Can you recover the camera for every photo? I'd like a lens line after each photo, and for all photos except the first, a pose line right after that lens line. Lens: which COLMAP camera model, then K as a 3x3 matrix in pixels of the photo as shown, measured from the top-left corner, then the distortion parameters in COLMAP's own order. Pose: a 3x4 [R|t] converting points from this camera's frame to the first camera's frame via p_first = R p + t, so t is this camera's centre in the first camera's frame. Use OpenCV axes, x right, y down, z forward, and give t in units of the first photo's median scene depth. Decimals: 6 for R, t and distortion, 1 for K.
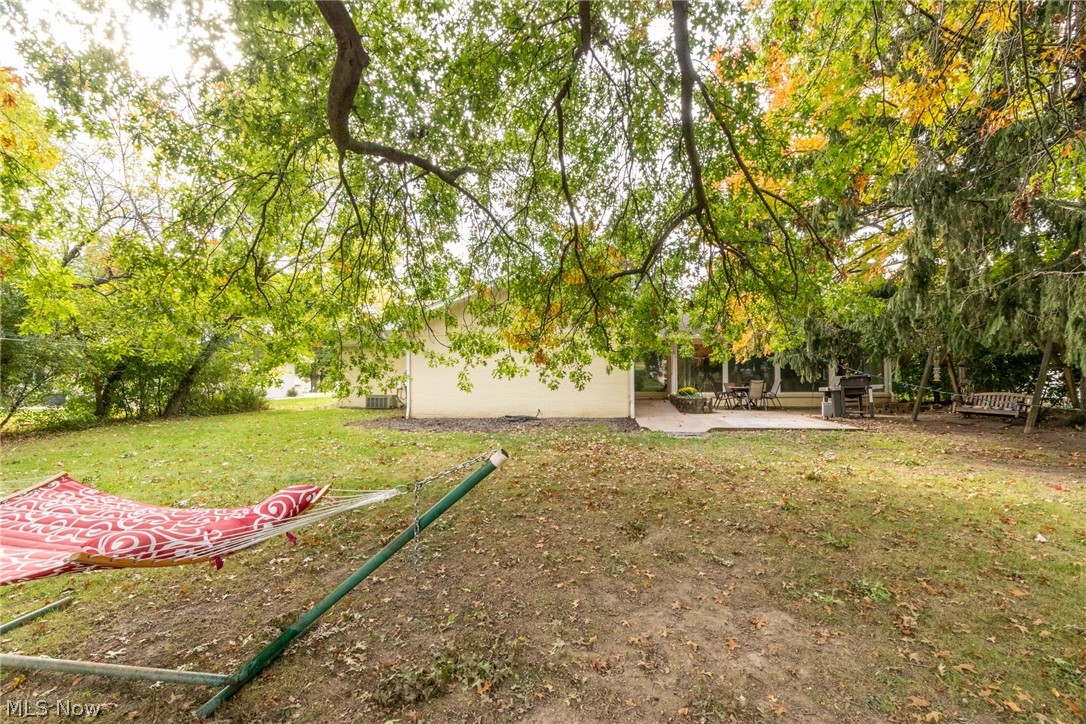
lens RADIAL K [[513.0, 0, 543.0], [0, 513.0, 362.0], [0, 0, 1]] dist [0.001259, -0.000084]
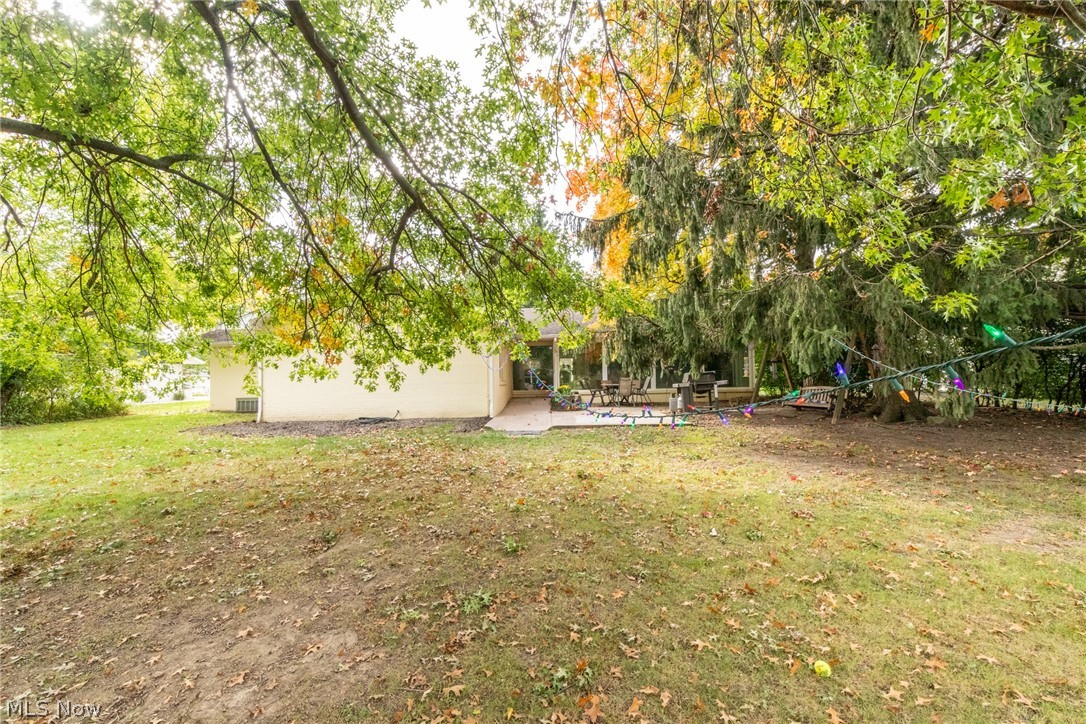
lens RADIAL K [[502.2, 0, 543.0], [0, 502.2, 362.0], [0, 0, 1]] dist [0.000317, 0.000114]
pose [[0.992886, -0.008137, 0.118794, 0.162515], [0.007754, 0.999963, 0.003685, -0.001534], [-0.118820, -0.002738, 0.992912, 0.012281]]
